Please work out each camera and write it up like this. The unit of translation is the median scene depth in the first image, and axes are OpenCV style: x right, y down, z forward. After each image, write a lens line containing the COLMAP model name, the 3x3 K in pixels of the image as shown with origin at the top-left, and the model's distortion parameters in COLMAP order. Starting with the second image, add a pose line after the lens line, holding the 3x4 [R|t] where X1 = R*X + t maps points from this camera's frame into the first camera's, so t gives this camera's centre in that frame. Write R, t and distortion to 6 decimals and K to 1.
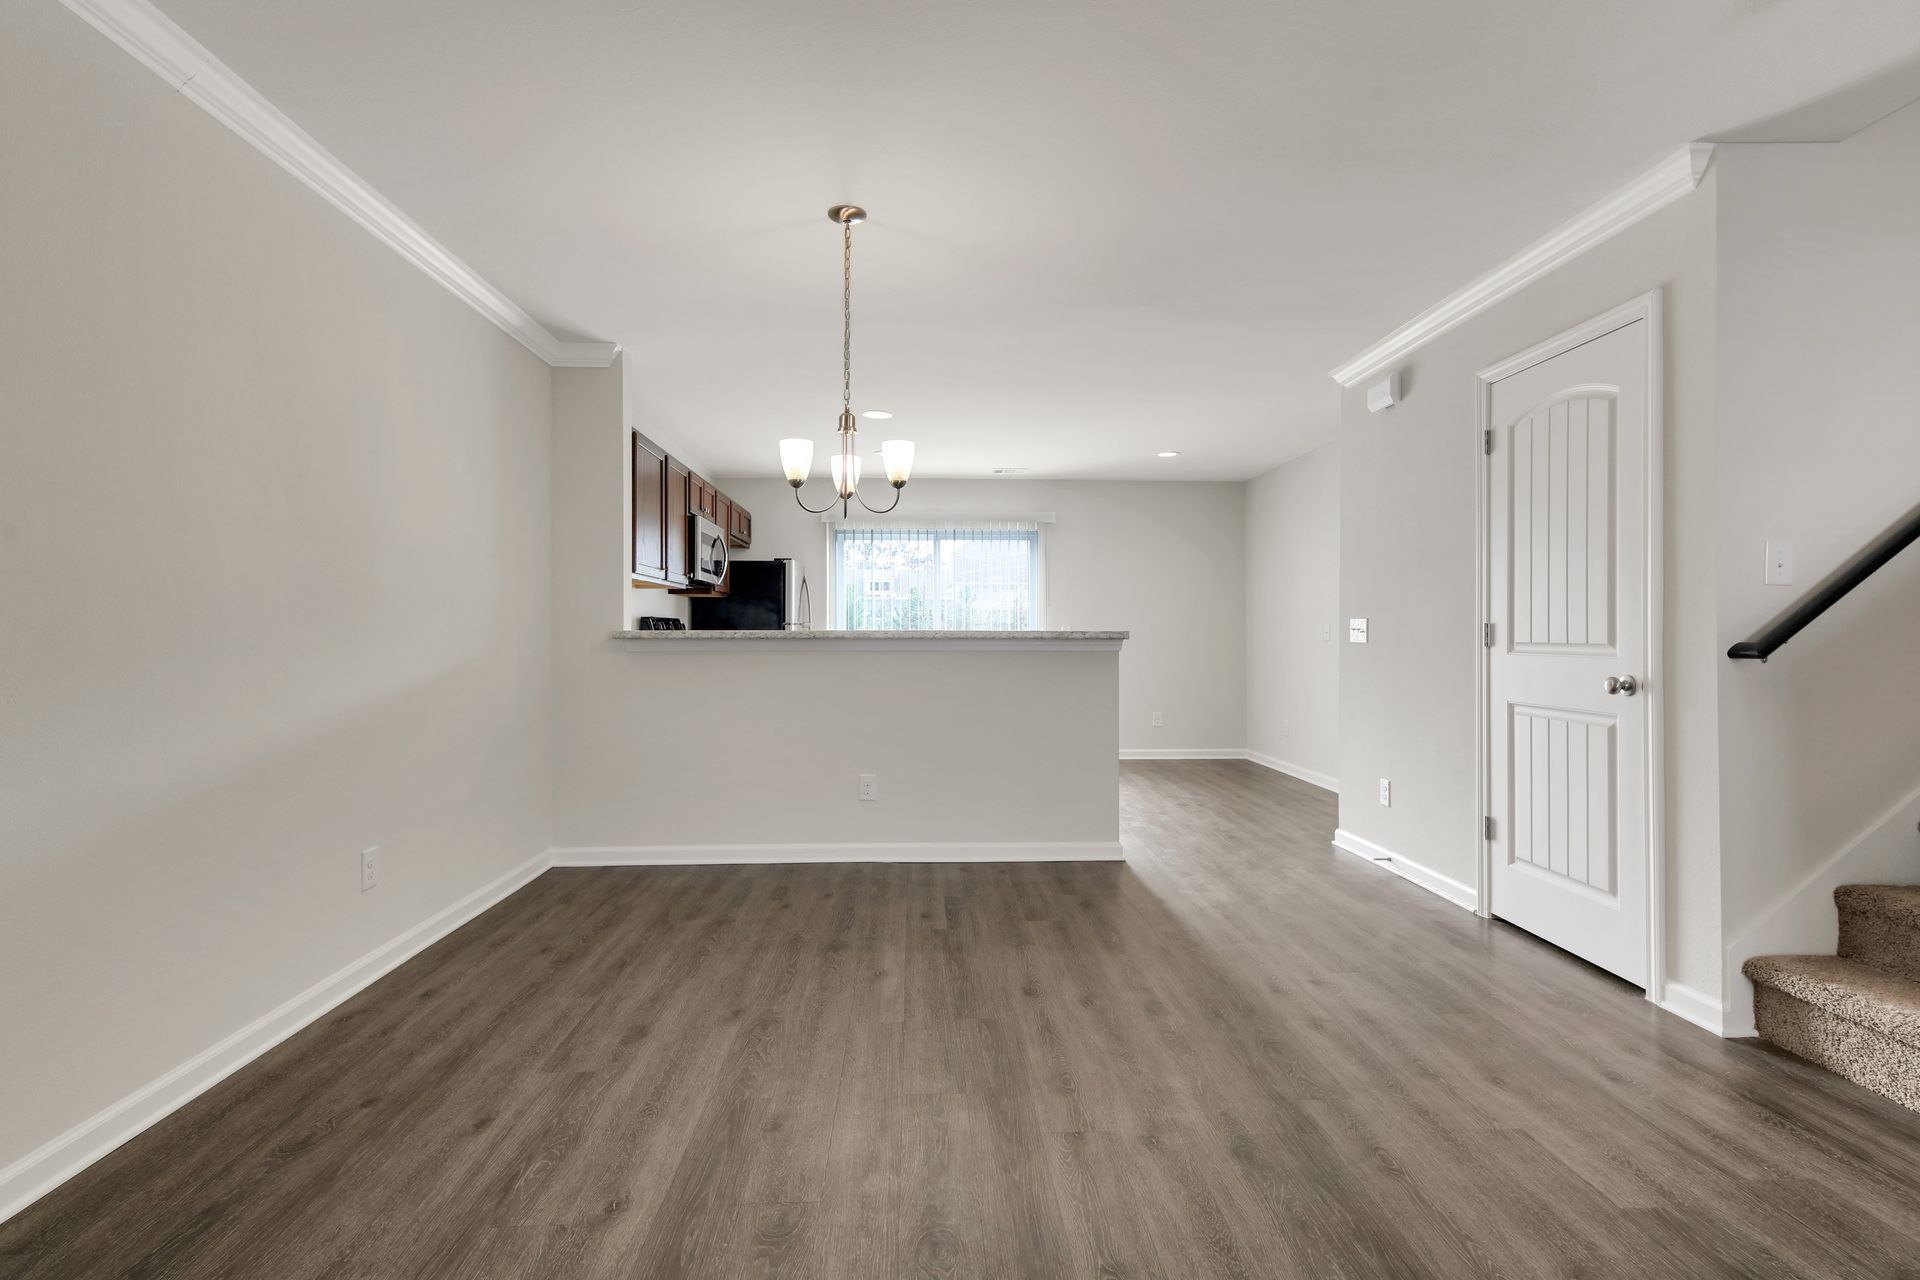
lens RADIAL K [[922.6, 0, 952.8], [0, 922.6, 635.6], [0, 0, 1]] dist [-0.001099, -0.000302]
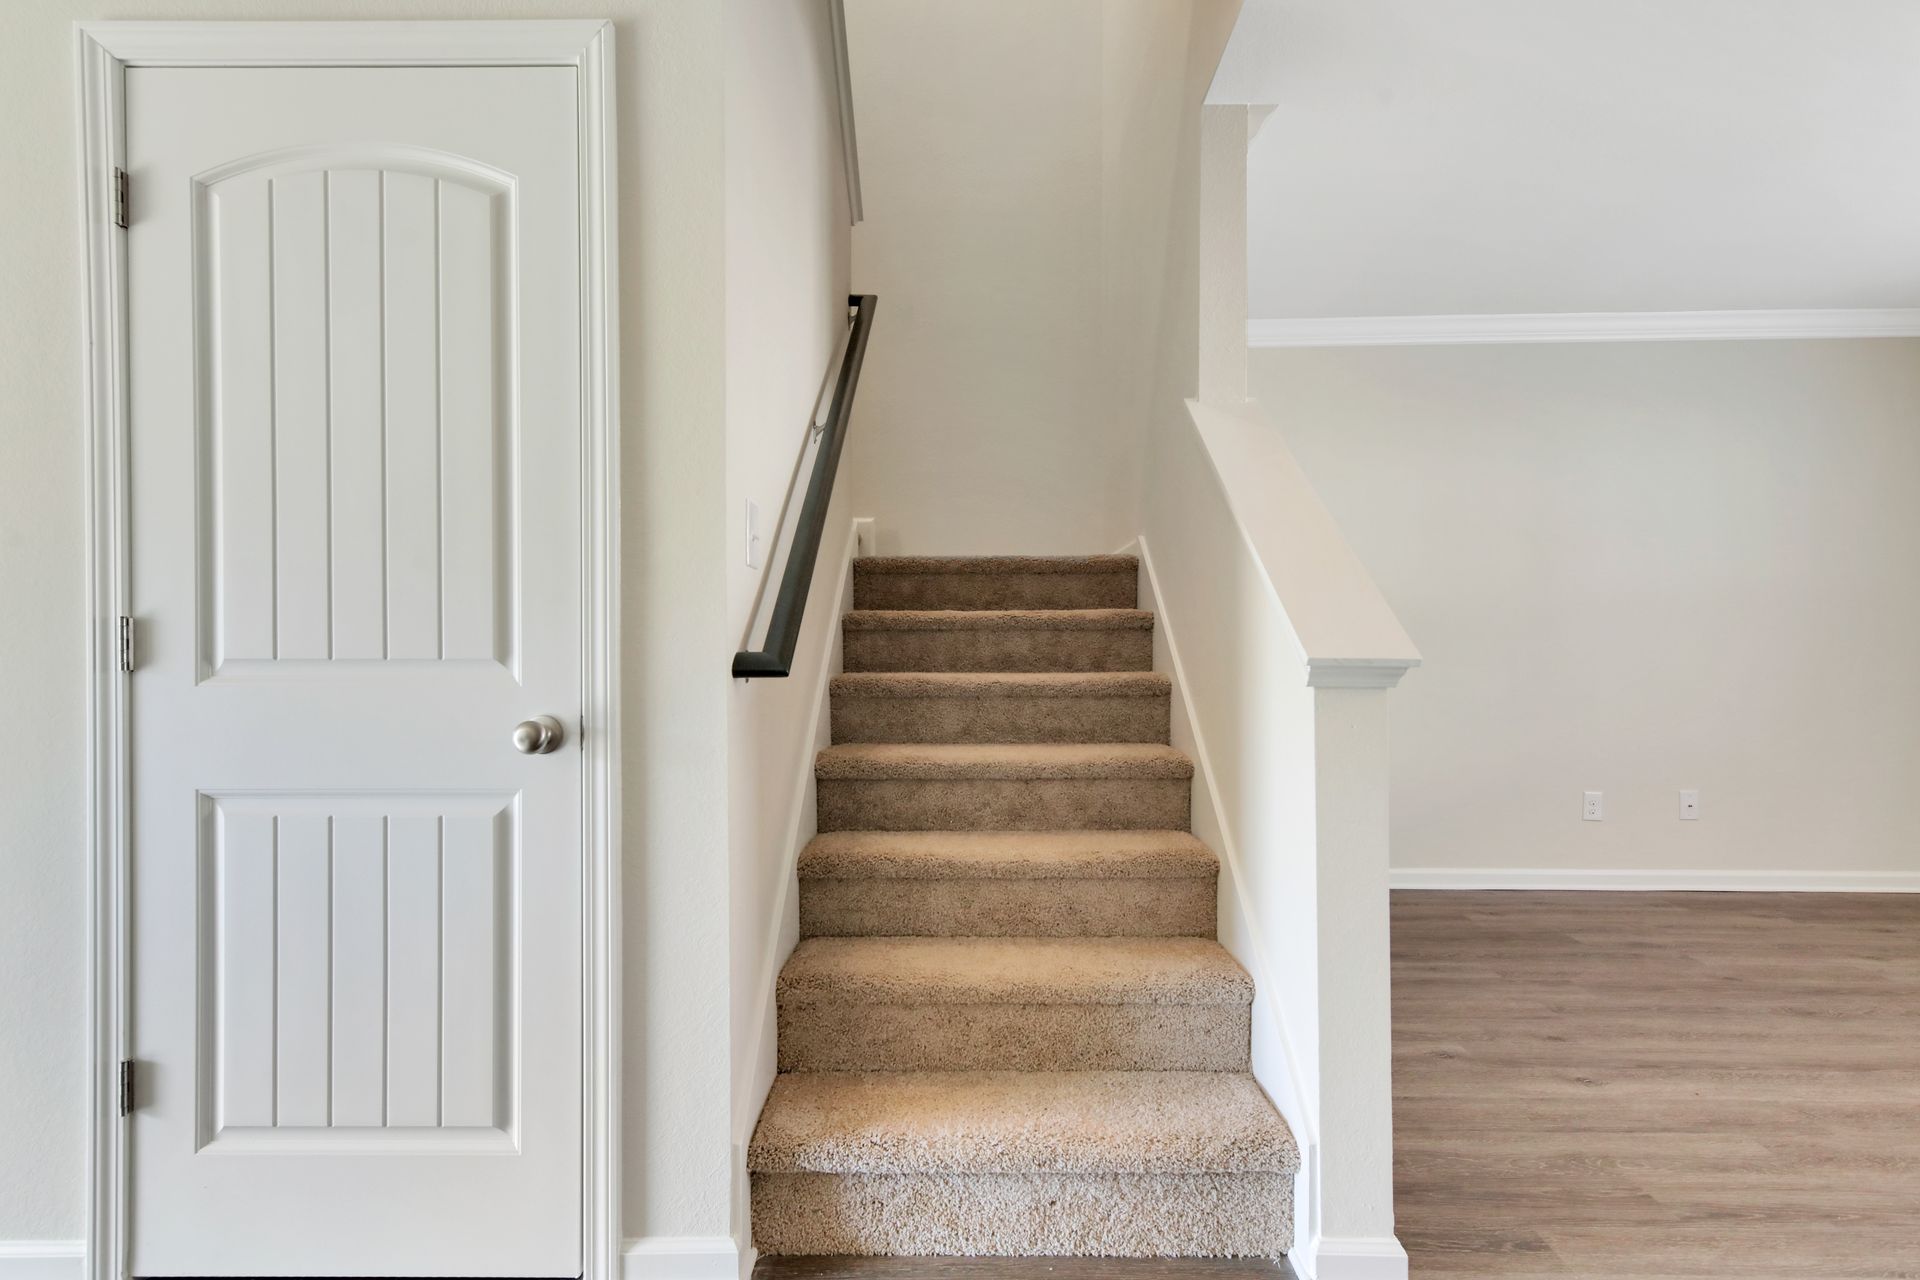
lens RADIAL K [[922.6, 0, 952.8], [0, 922.6, 635.6], [0, 0, 1]] dist [-0.001099, -0.000302]
pose [[0.043868, -0.003139, 0.999032, 0.176618], [0.005727, 0.999979, 0.002891, -0.003651], [-0.999021, 0.005594, 0.043886, 0.638872]]
